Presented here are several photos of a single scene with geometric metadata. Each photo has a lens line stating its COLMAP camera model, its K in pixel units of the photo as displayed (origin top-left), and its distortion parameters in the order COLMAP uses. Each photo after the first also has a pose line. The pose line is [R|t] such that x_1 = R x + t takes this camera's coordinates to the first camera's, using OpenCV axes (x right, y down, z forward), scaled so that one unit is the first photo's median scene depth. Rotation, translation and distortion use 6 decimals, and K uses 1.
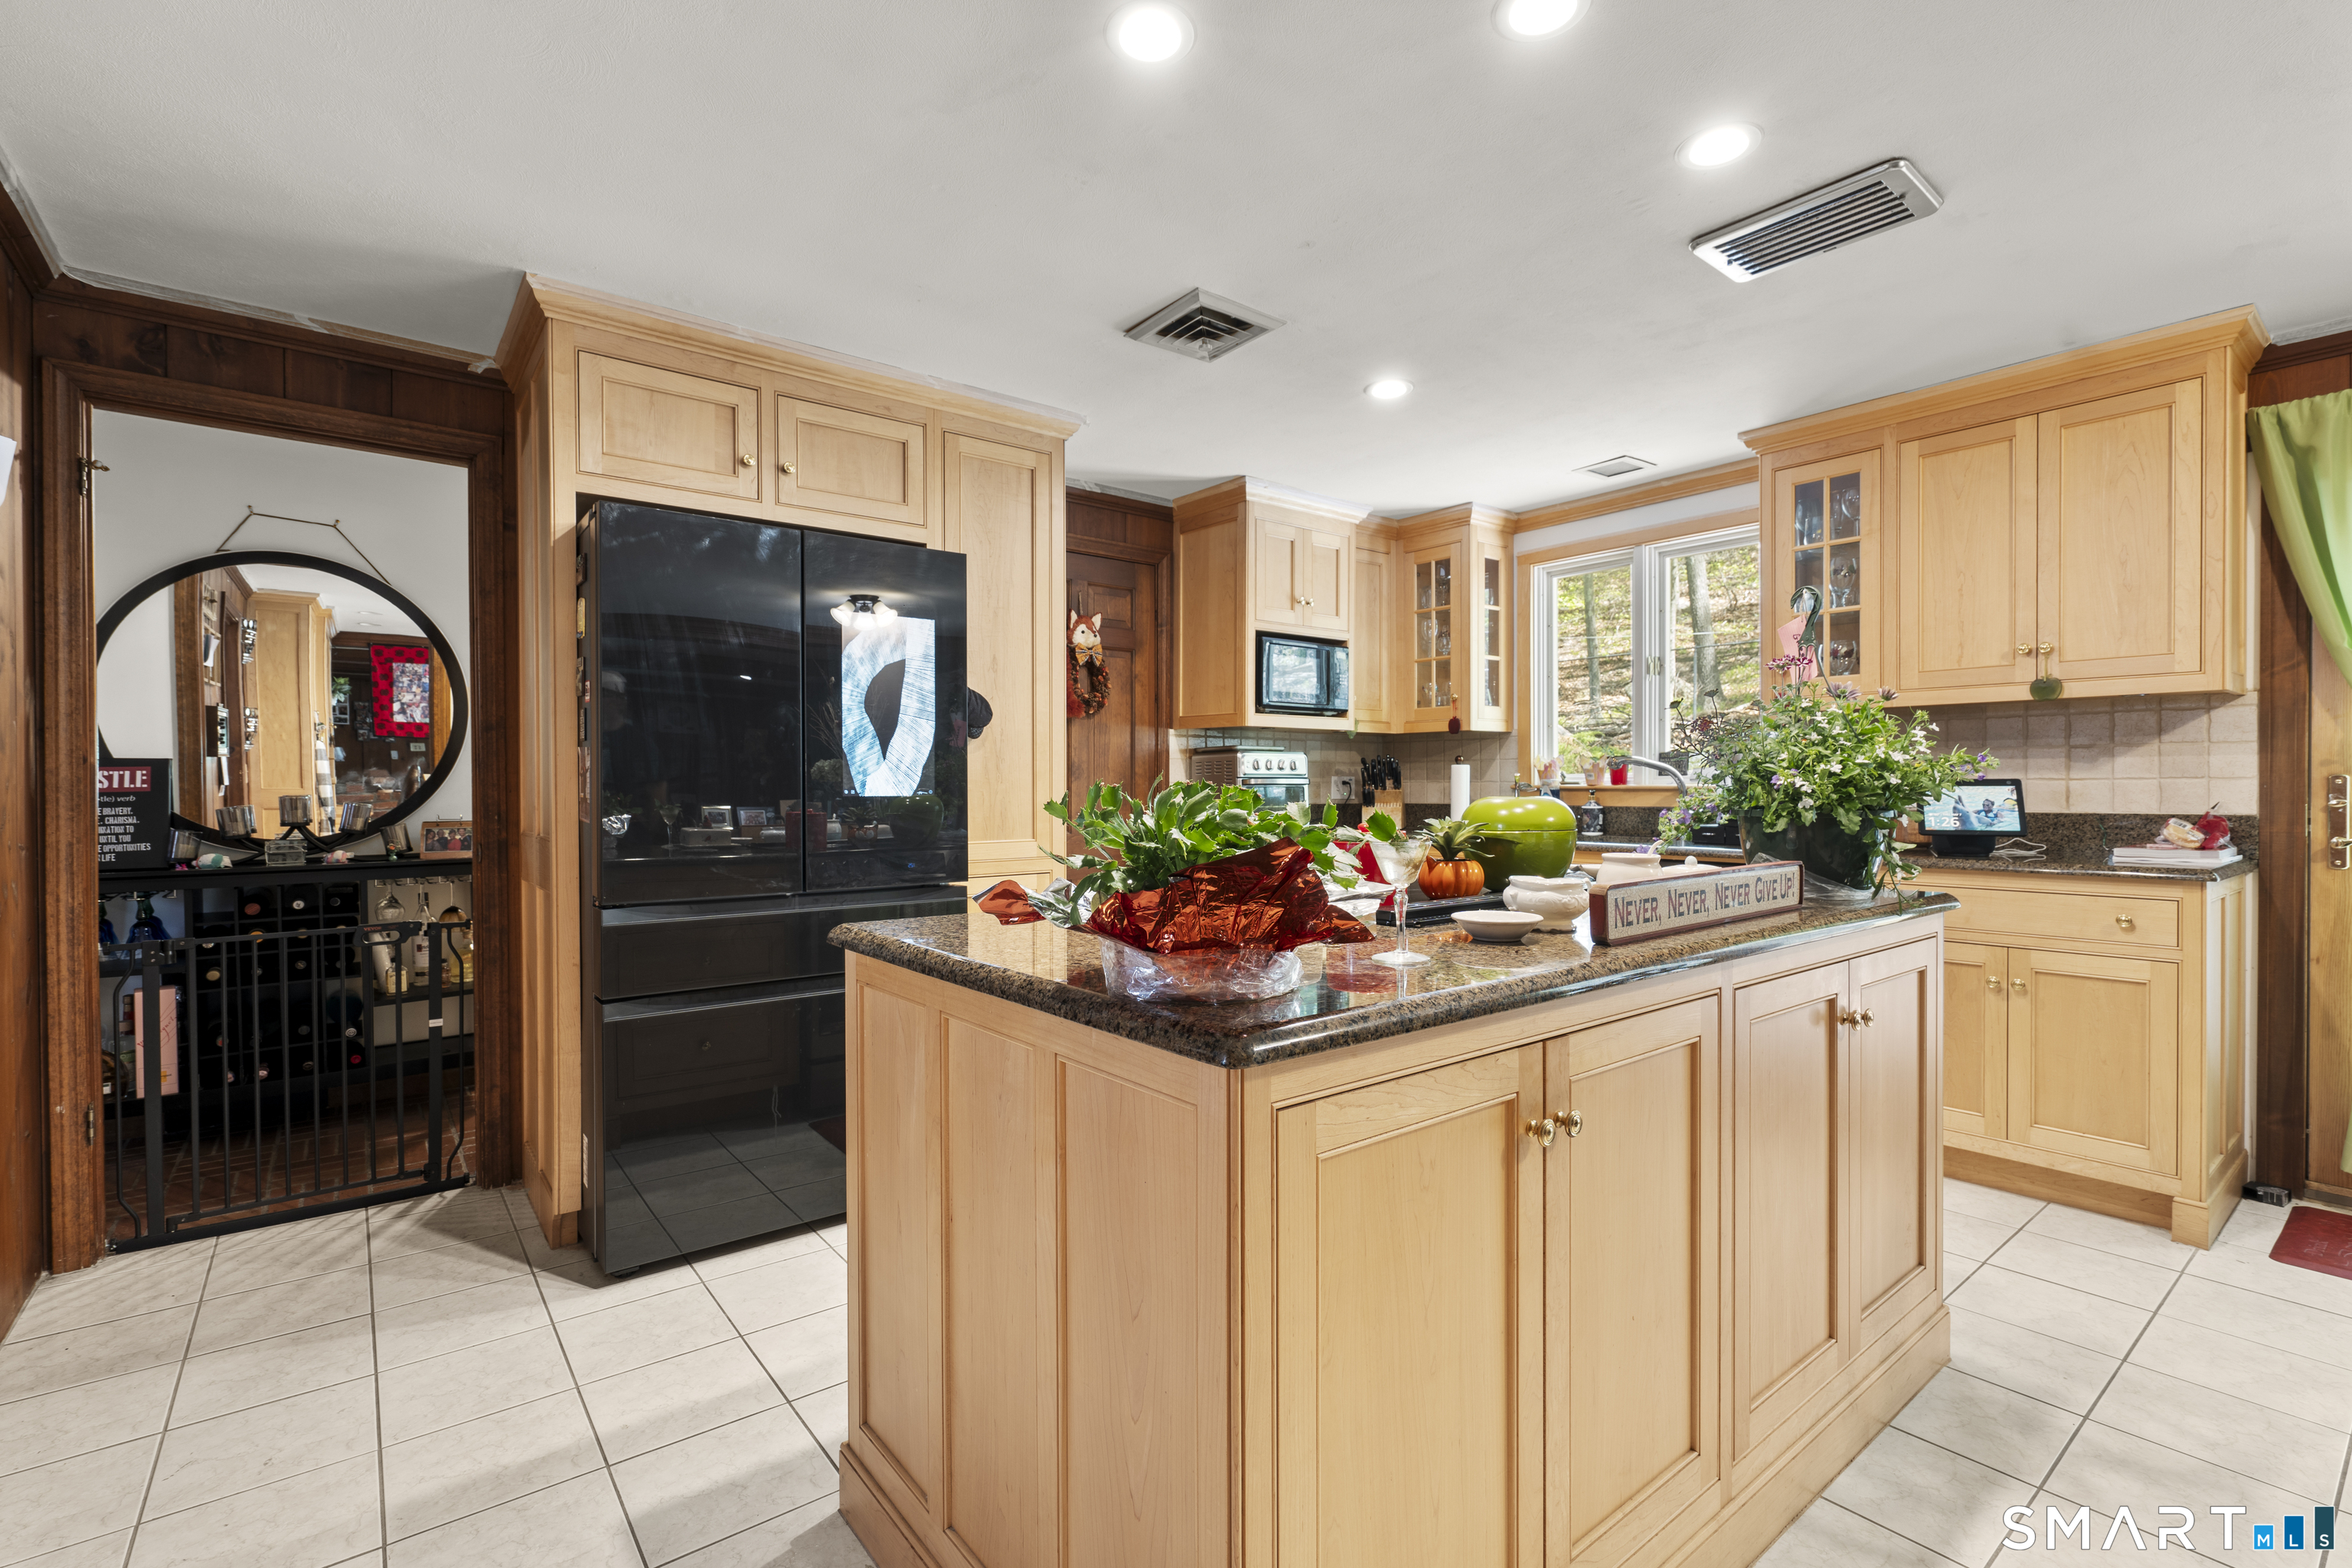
lens RADIAL K [[1050.8, 0, 1162.8], [0, 1050.8, 785.0], [0, 0, 1]] dist [-0.010627, 0.003753]
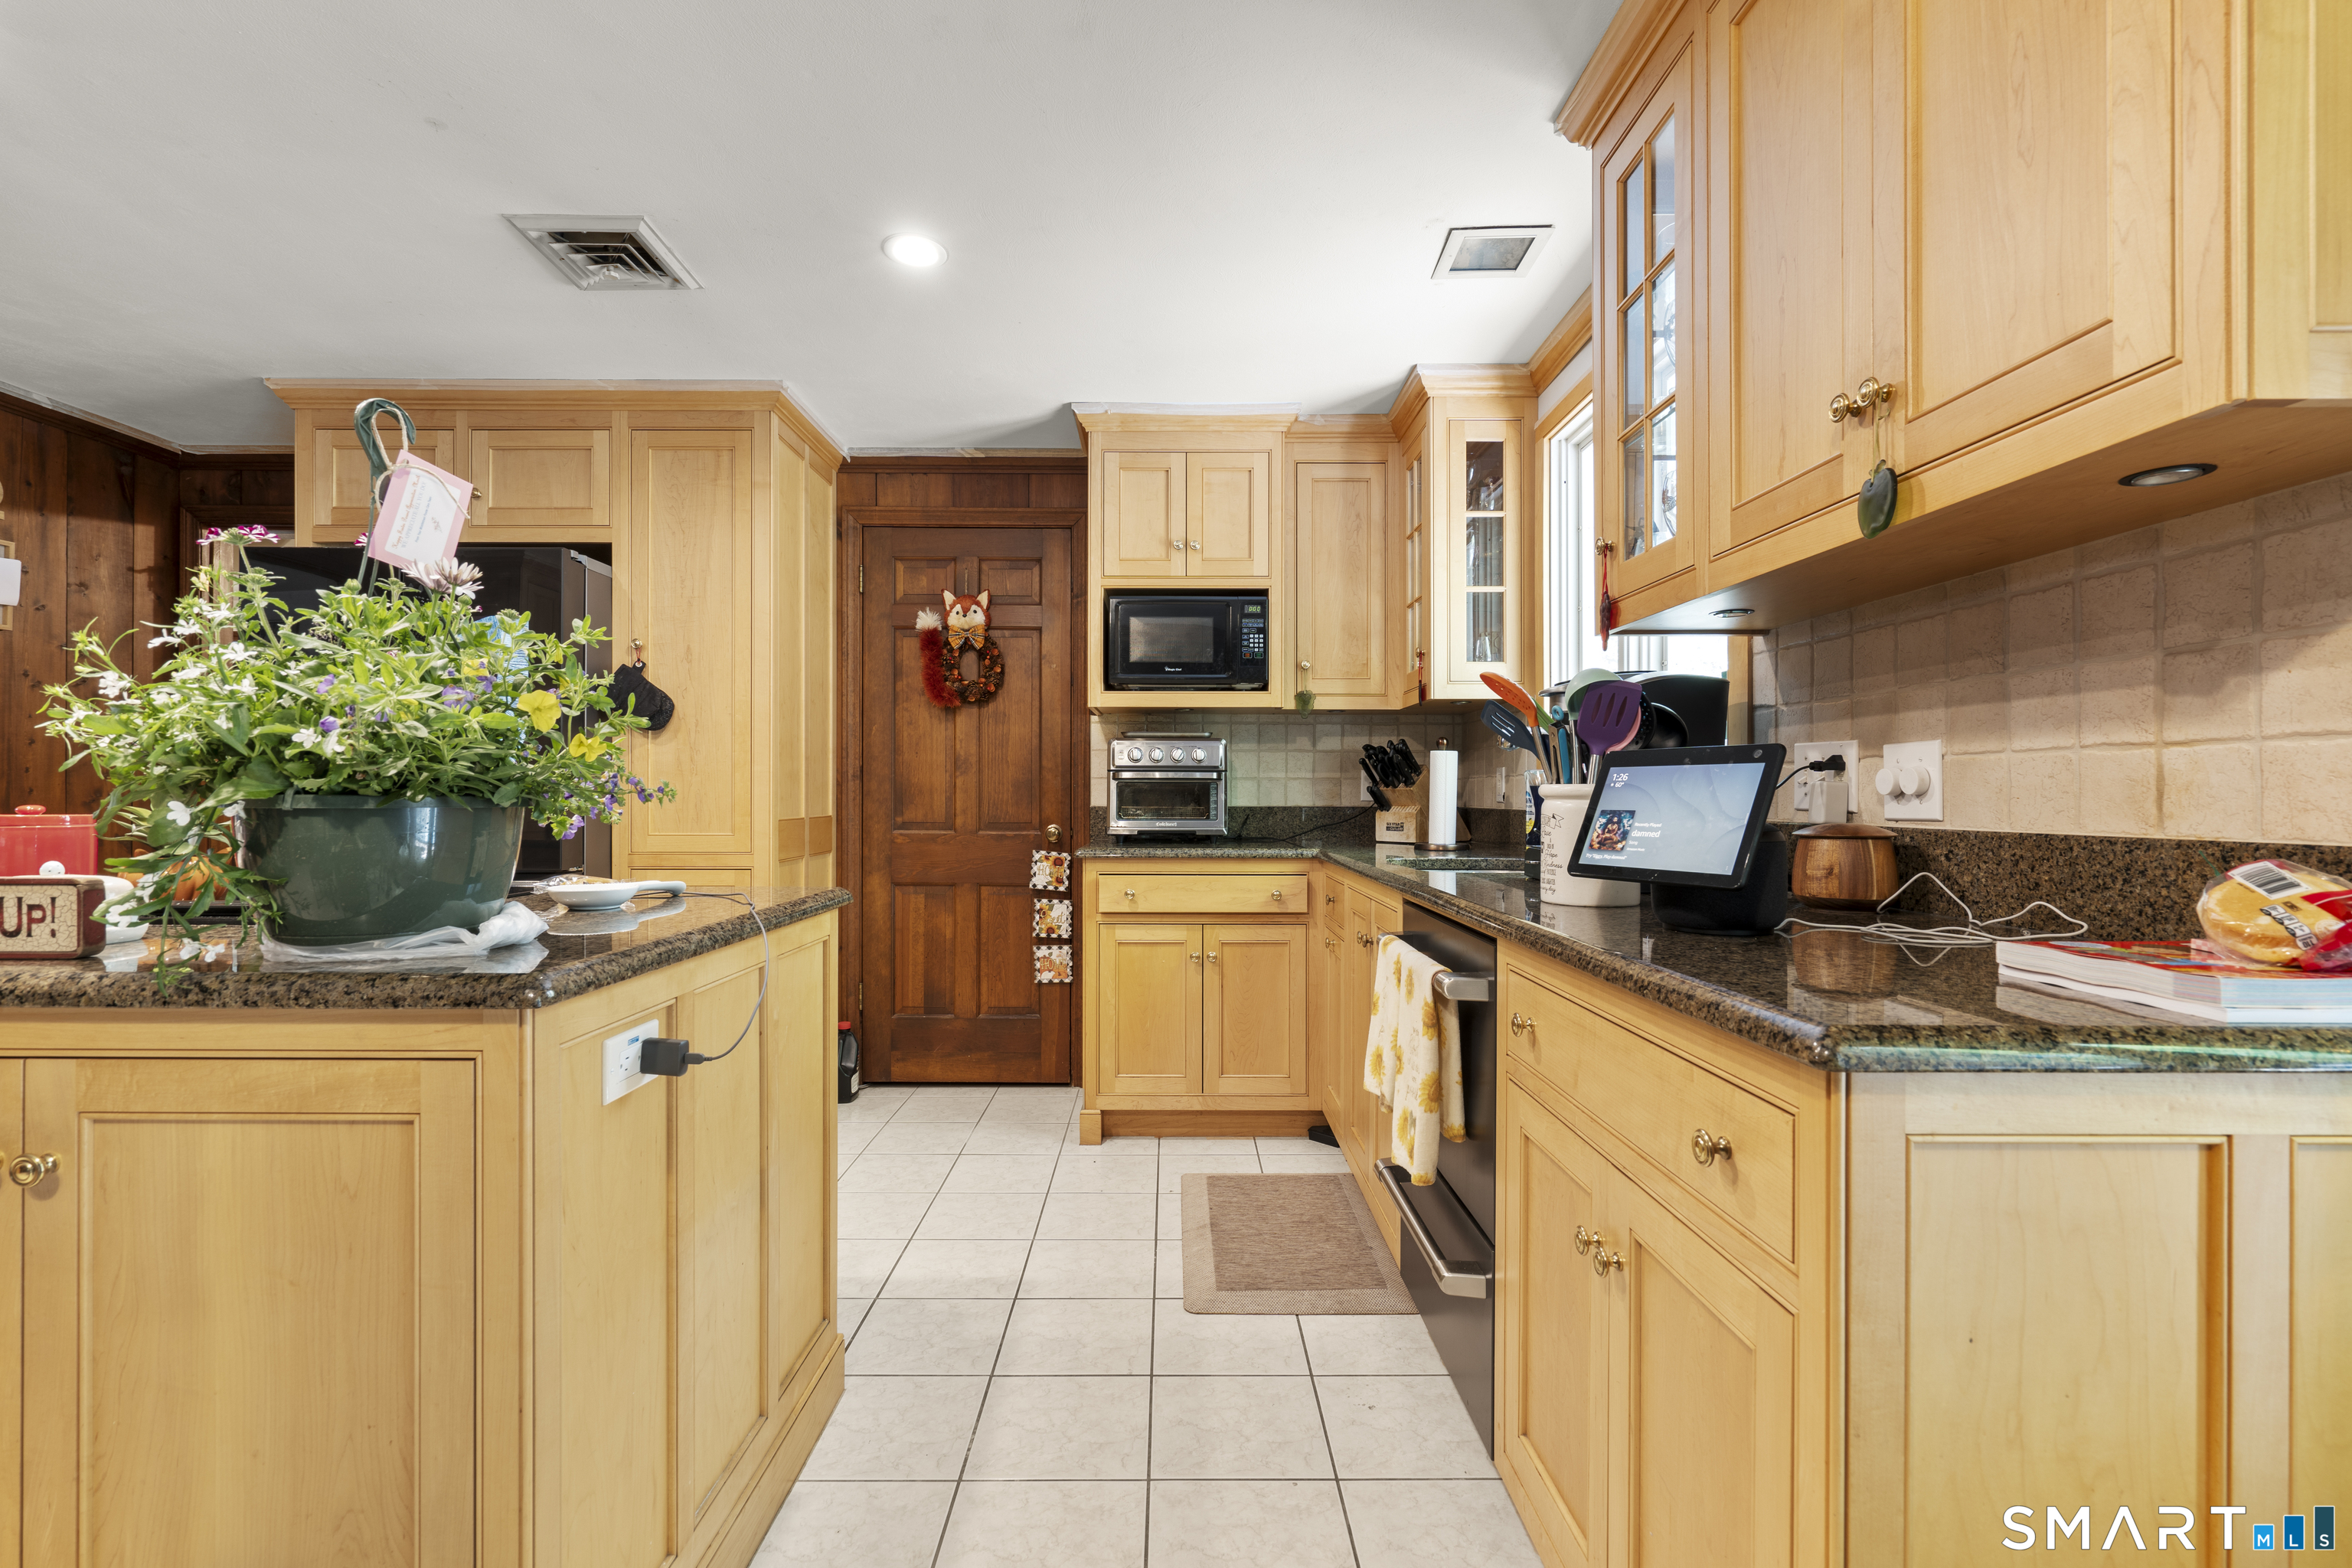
lens RADIAL K [[1050.8, 0, 1173.8], [0, 1050.8, 791.1], [0, 0, 1]] dist [-0.010627, 0.003753]
pose [[0.793788, 0.002843, -0.608188, 0.701046], [-0.004531, 0.999989, -0.001239, 0.010703], [0.608177, 0.003739, 0.793792, 0.437823]]
